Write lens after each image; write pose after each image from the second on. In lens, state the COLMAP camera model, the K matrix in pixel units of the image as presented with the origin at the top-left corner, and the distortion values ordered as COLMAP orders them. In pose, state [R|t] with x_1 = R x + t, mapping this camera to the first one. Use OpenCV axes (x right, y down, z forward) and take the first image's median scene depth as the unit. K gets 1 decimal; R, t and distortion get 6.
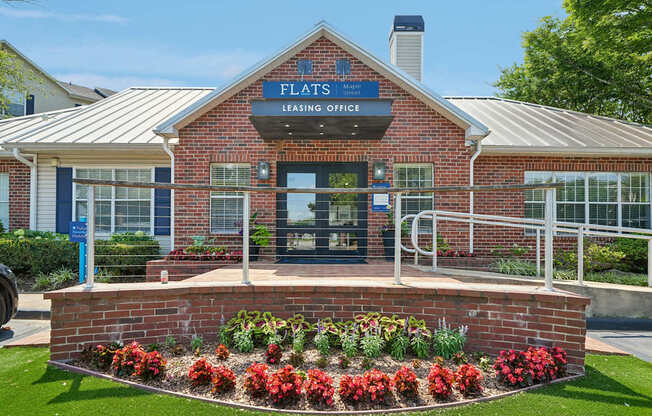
lens RADIAL K [[343.3, 0, 329.1], [0, 343.3, 224.7], [0, 0, 1]] dist [-0.000756, -0.000974]
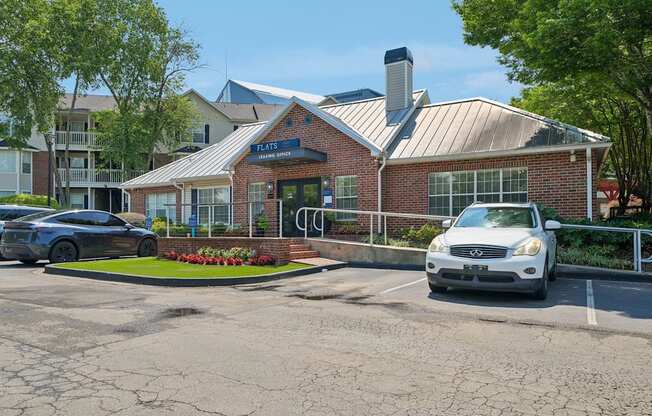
lens RADIAL K [[559.9, 0, 345.7], [0, 559.9, 205.7], [0, 0, 1]] dist [0.024477, -0.005167]
pose [[0.839093, -0.036963, -0.542730, 1.642766], [0.023104, 0.999210, -0.032332, 0.041790], [0.543497, 0.014590, 0.839284, -1.154920]]
